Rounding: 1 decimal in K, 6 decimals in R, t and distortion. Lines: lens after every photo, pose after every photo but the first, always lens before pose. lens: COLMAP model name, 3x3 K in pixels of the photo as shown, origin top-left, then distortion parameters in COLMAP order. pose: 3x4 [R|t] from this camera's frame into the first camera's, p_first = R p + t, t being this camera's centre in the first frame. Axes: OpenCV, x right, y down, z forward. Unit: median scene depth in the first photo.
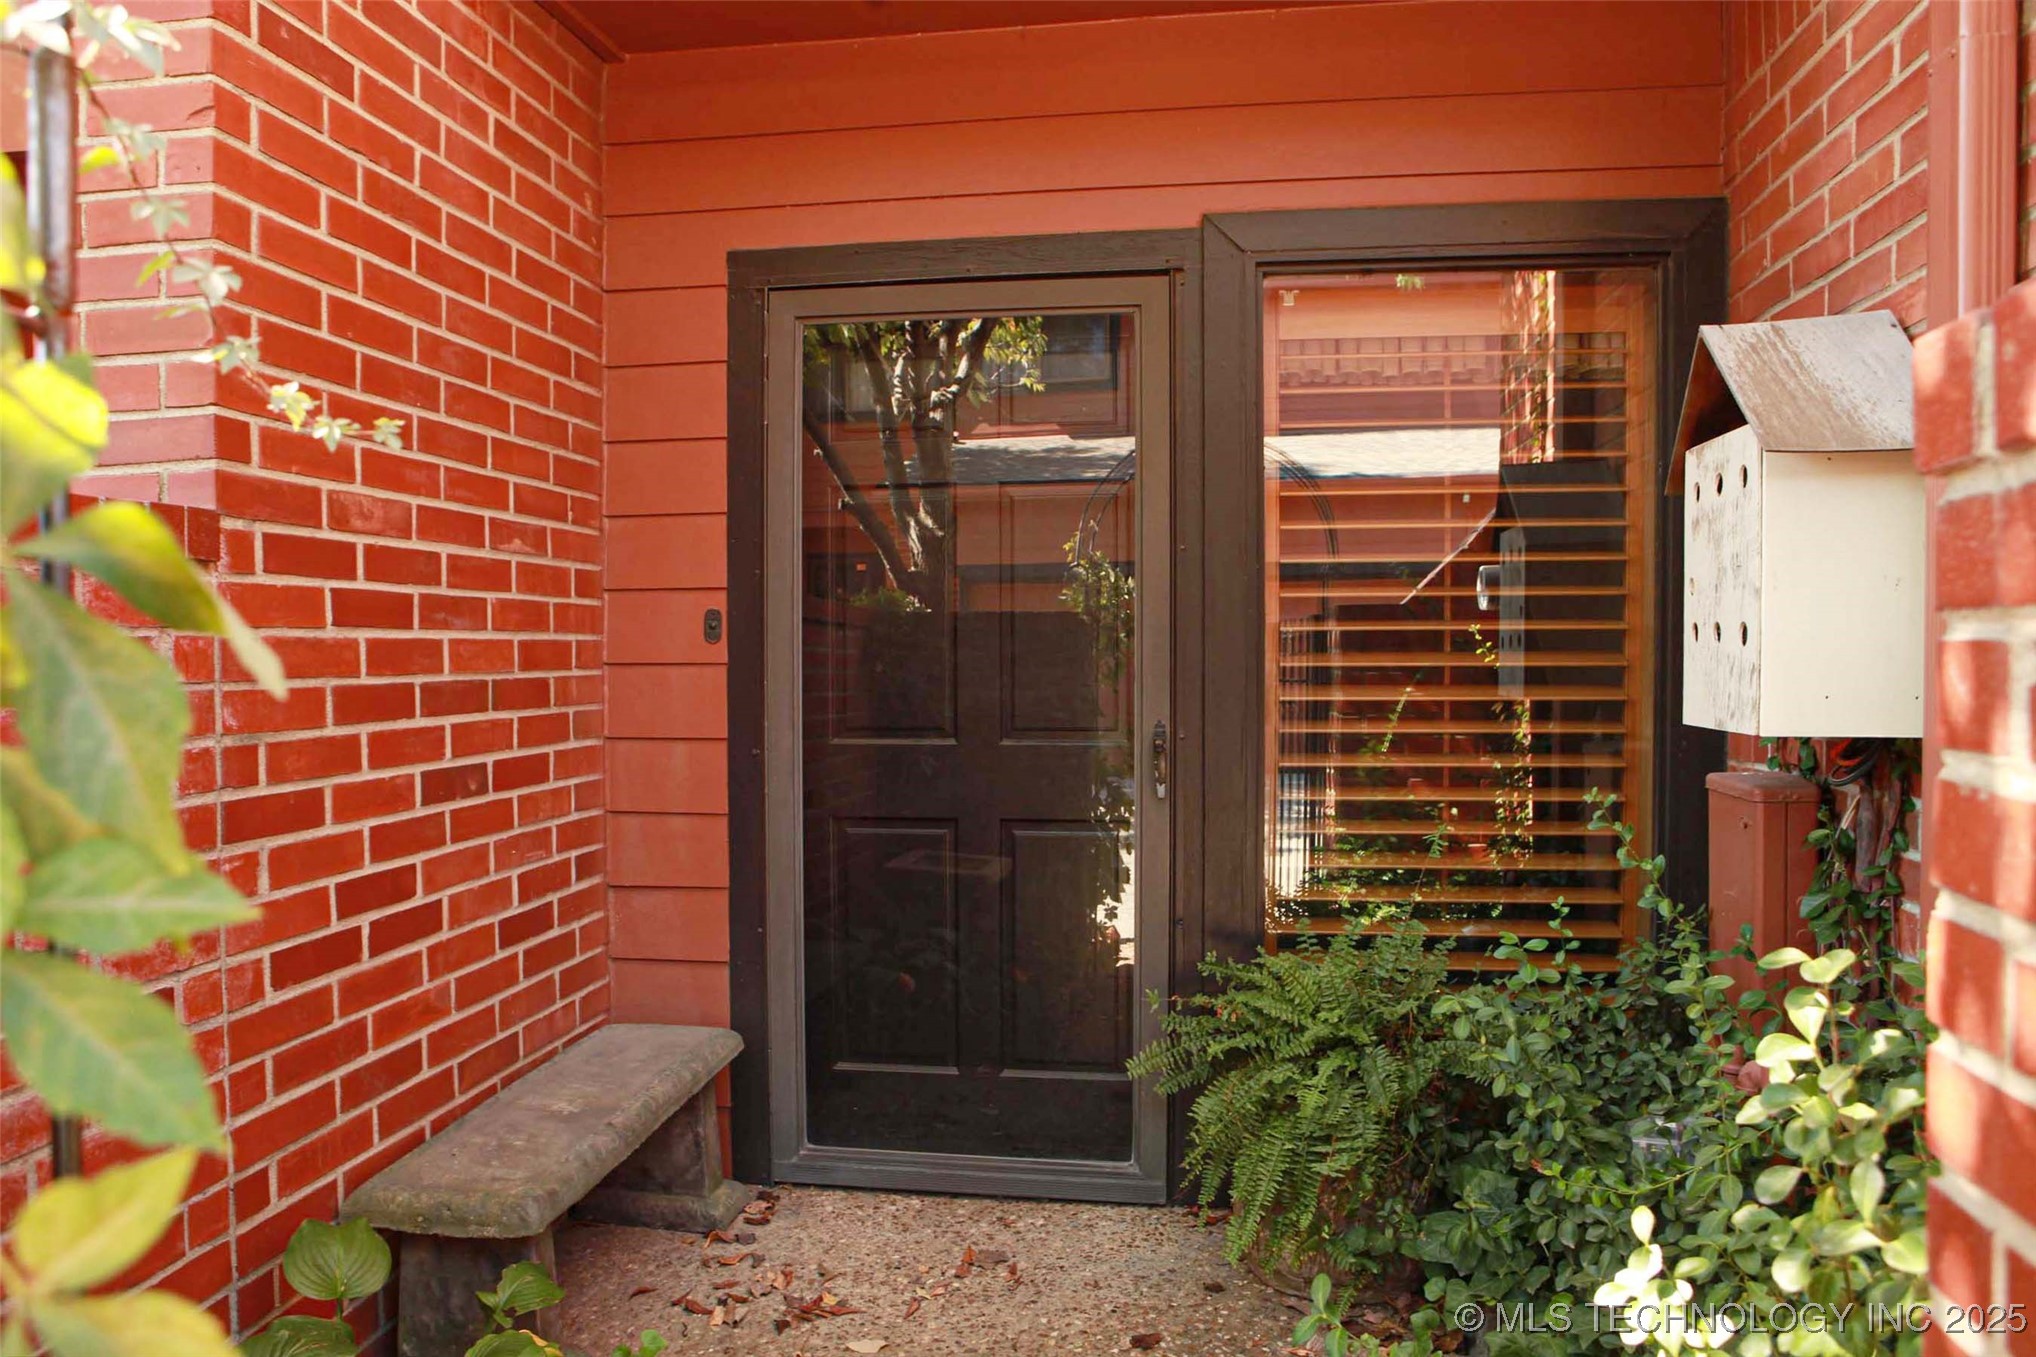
lens RADIAL K [[1444.5, 0, 1018.0], [0, 1444.5, 678.5], [0, 0, 1]] dist [-0.094850, 0.069569]
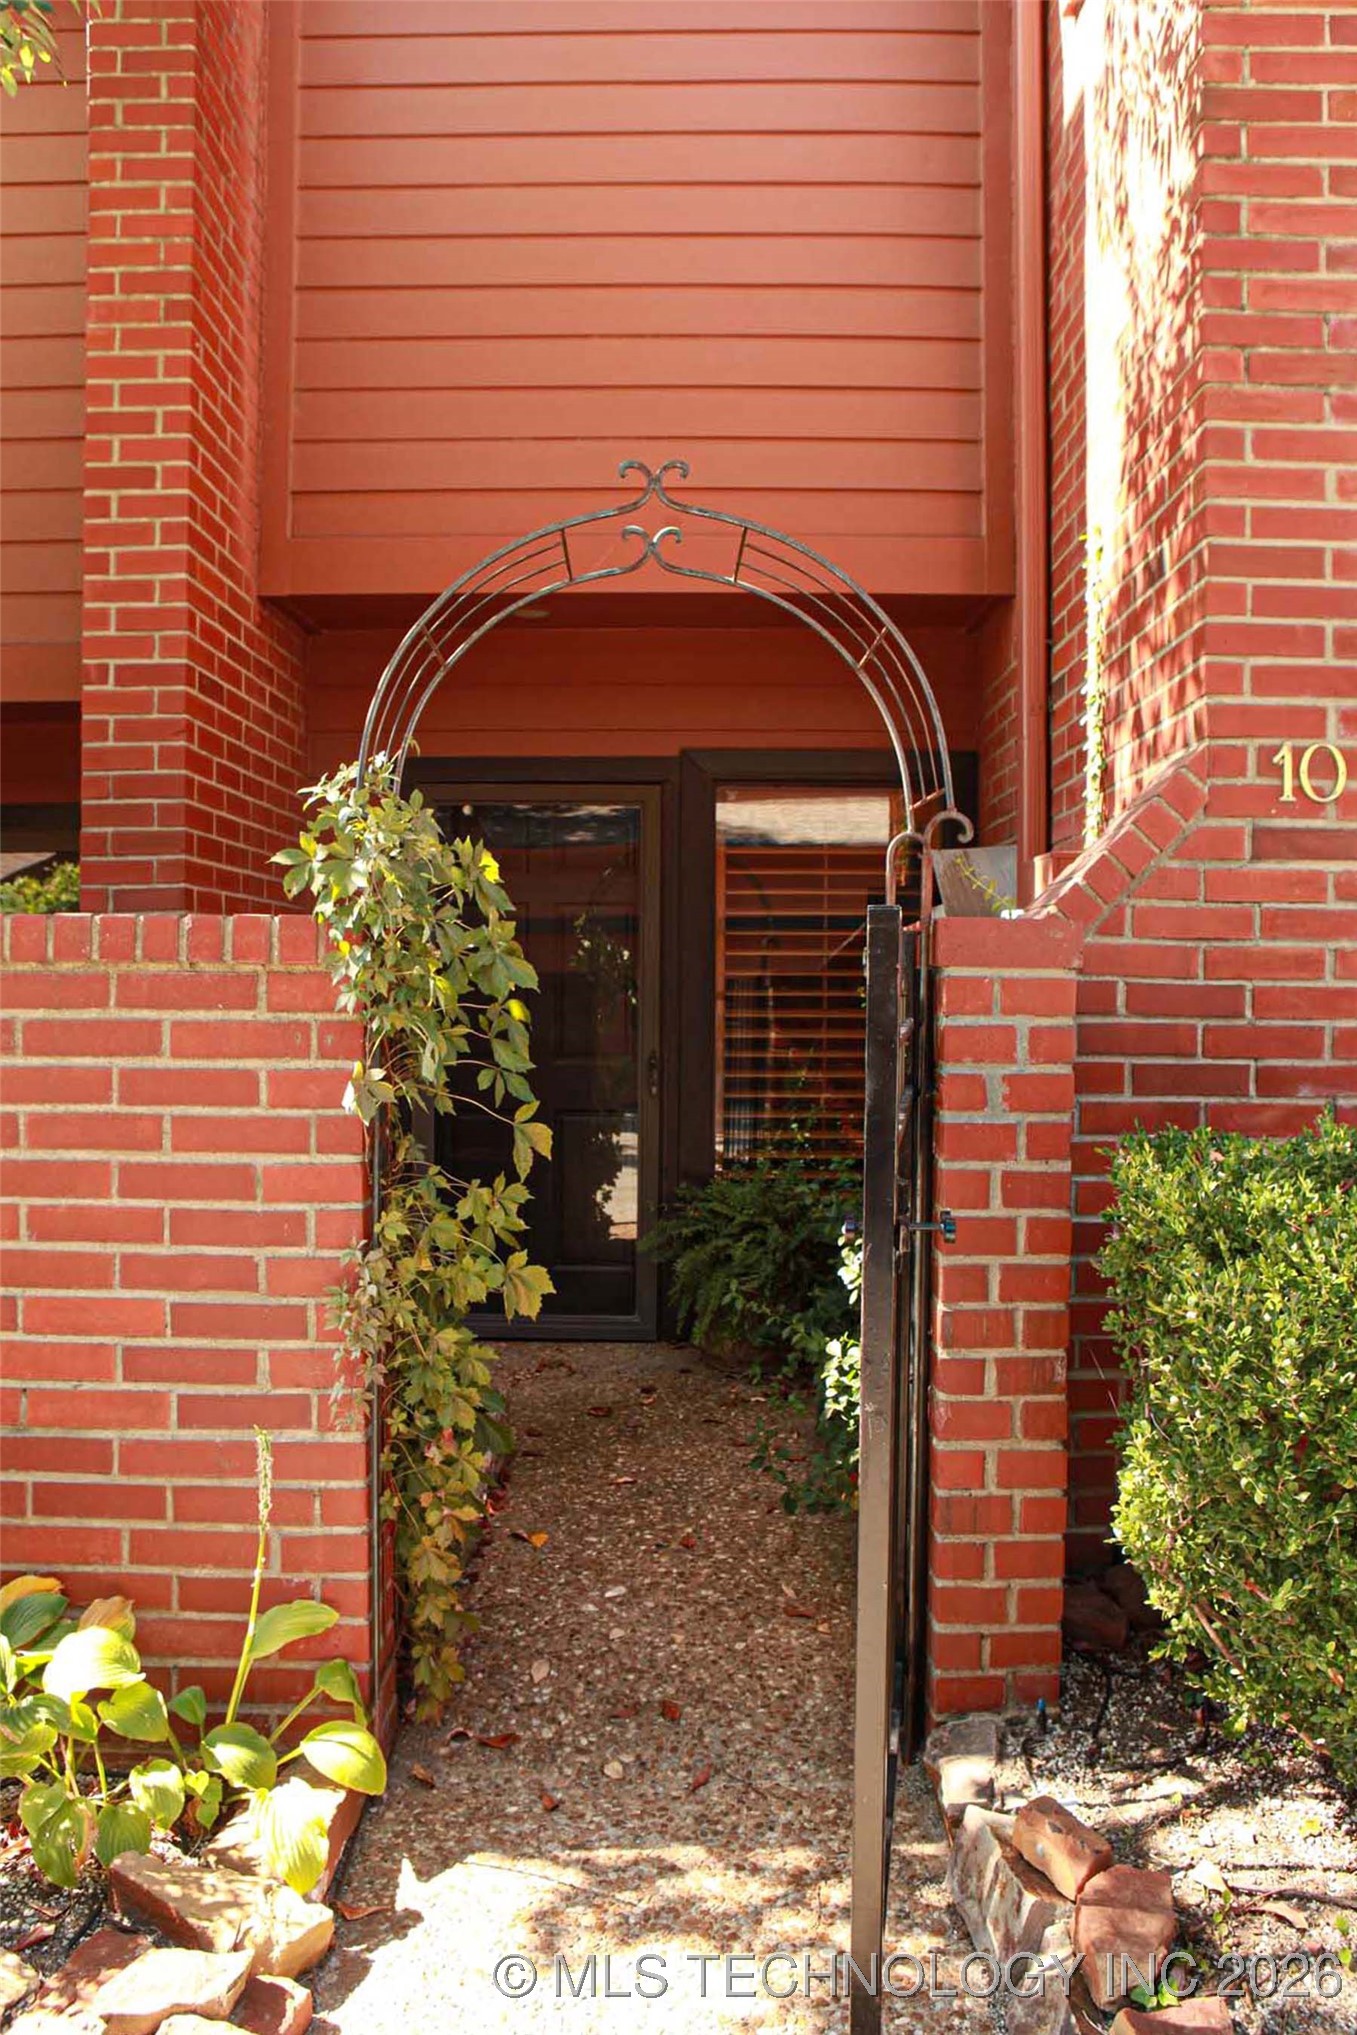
lens RADIAL K [[1600.4, 0, 678.8], [0, 1600.4, 967.8], [0, 0, 1]] dist [-0.068098, 0.000801]
pose [[0.990510, 0.010890, 0.137011, -0.141075], [-0.006464, 0.999444, -0.032705, -0.006321], [-0.137290, 0.031509, 0.990030, -0.935974]]
